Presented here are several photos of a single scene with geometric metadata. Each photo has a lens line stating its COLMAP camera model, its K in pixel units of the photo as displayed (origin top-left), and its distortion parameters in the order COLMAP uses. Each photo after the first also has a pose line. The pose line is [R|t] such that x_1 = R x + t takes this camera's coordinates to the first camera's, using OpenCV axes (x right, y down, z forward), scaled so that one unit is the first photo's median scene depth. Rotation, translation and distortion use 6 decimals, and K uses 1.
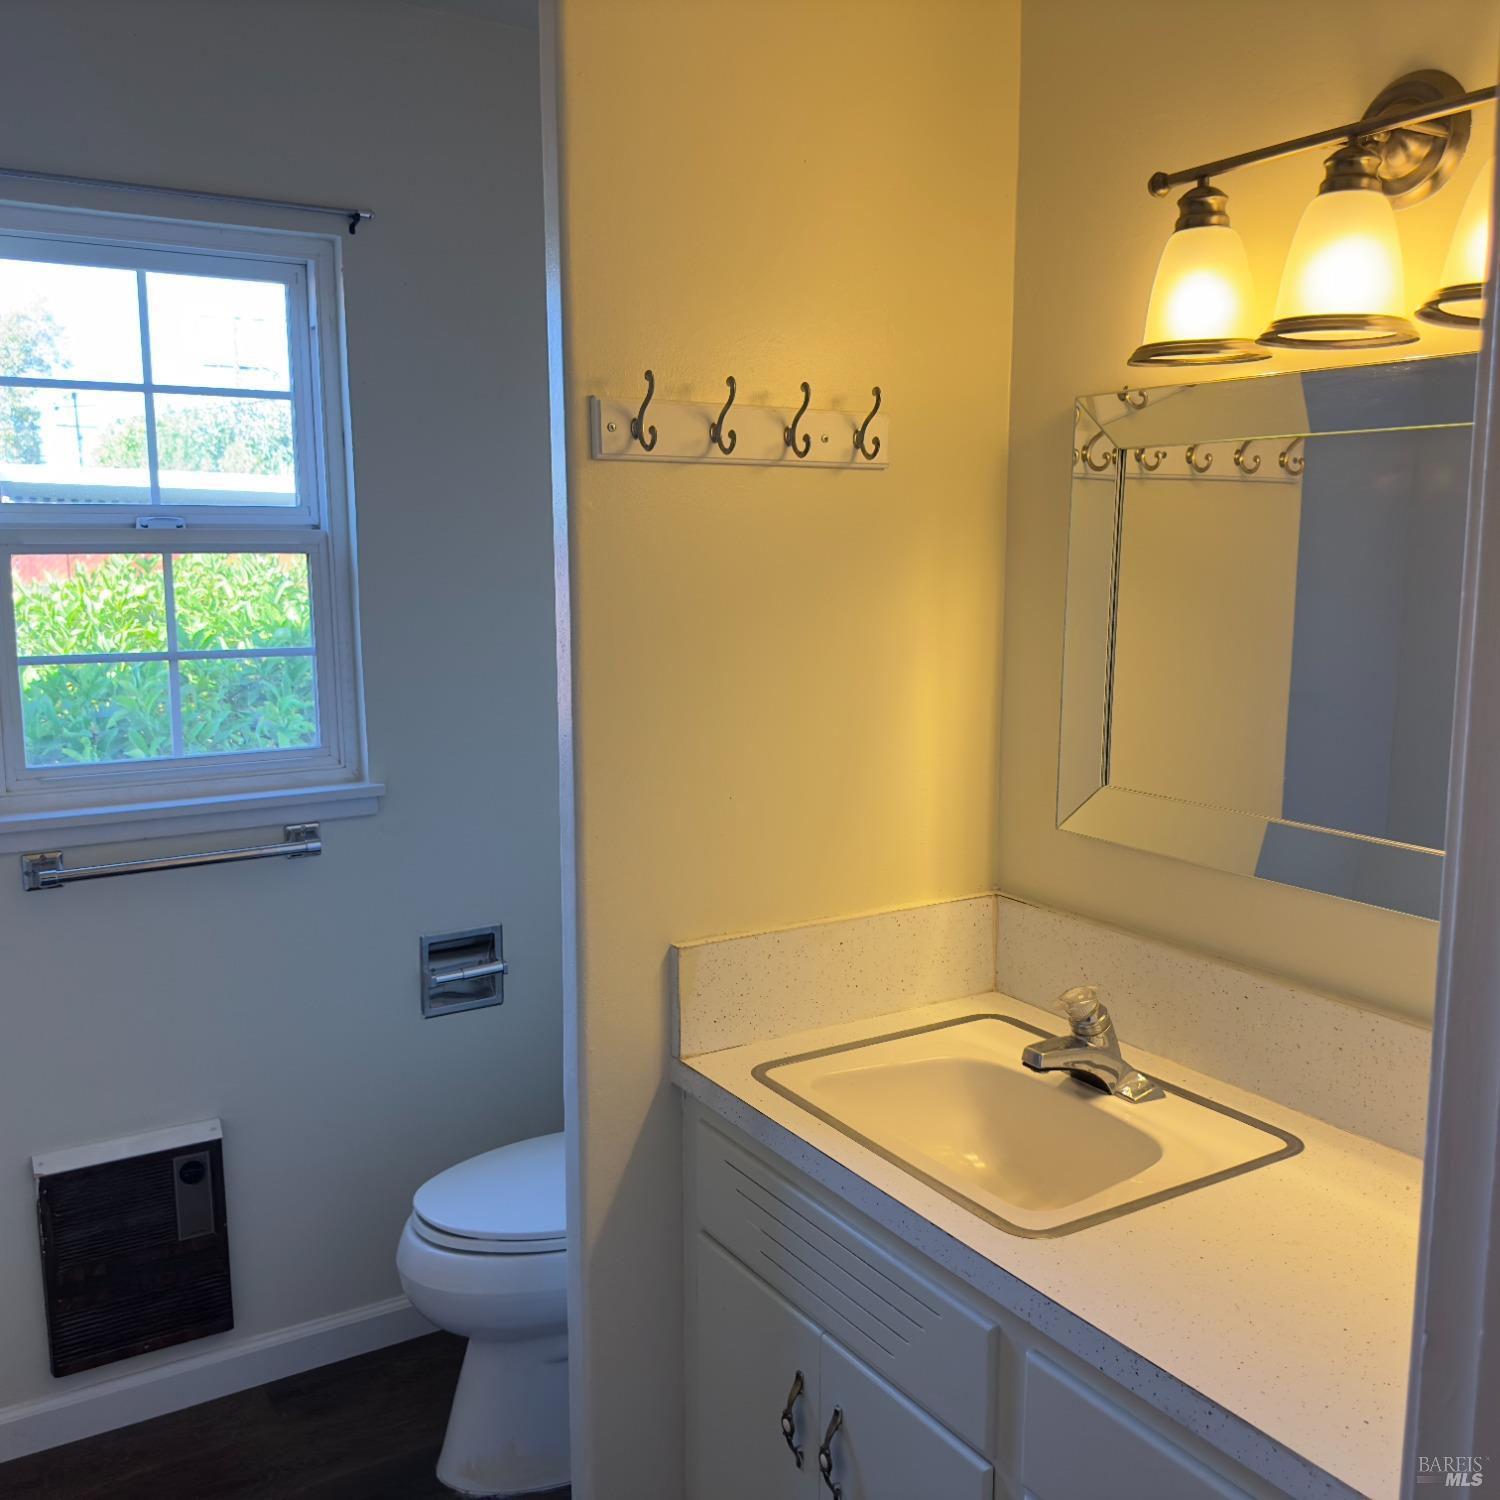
lens RADIAL K [[1395.4, 0, 762.2], [0, 1395.4, 770.7], [0, 0, 1]] dist [0.145114, -0.289703]
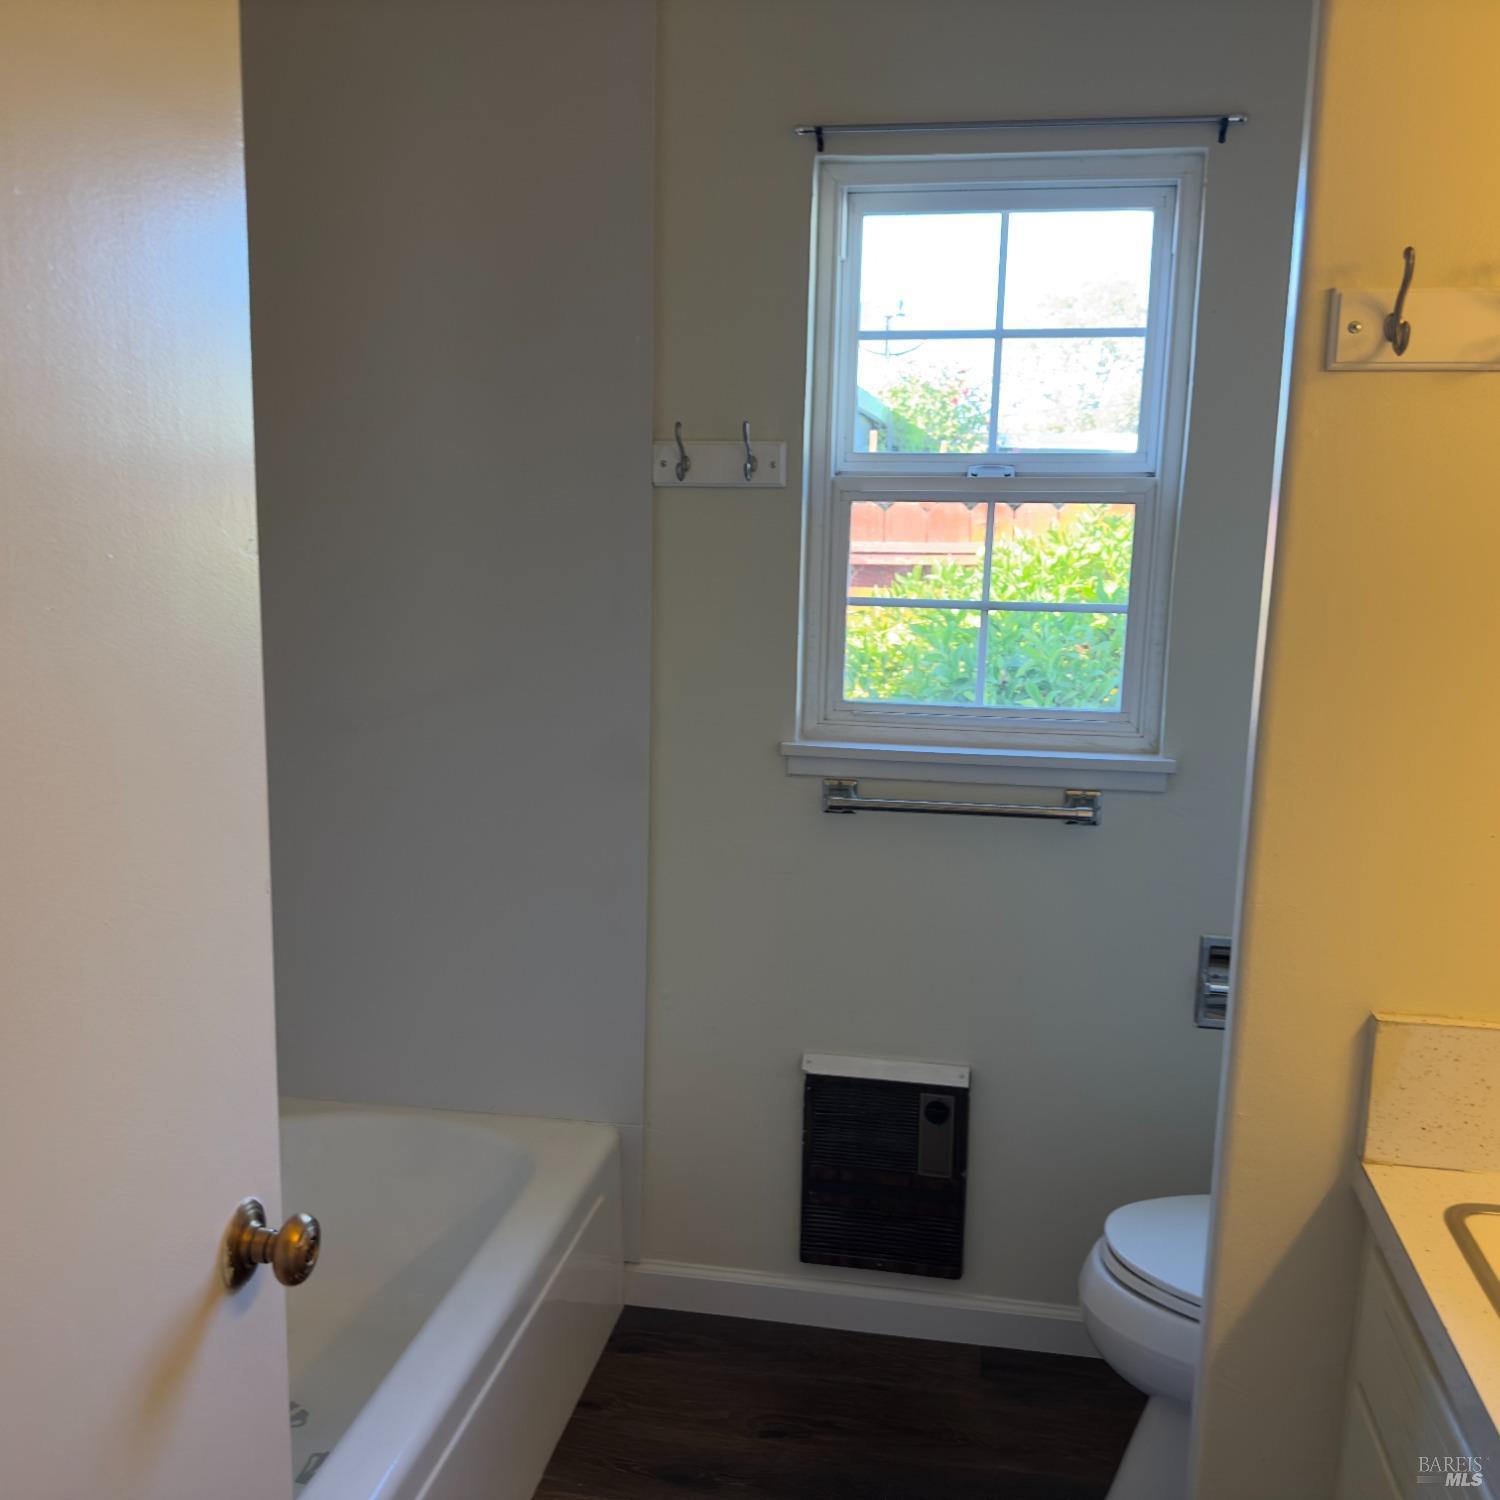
lens RADIAL K [[1395.4, 0, 762.2], [0, 1395.4, 770.7], [0, 0, 1]] dist [0.145114, -0.289703]
pose [[0.738793, 0.139401, -0.659357, 0.138662], [-0.125655, 0.989710, 0.068450, -0.013099], [0.662114, 0.032281, 0.748708, 0.154582]]
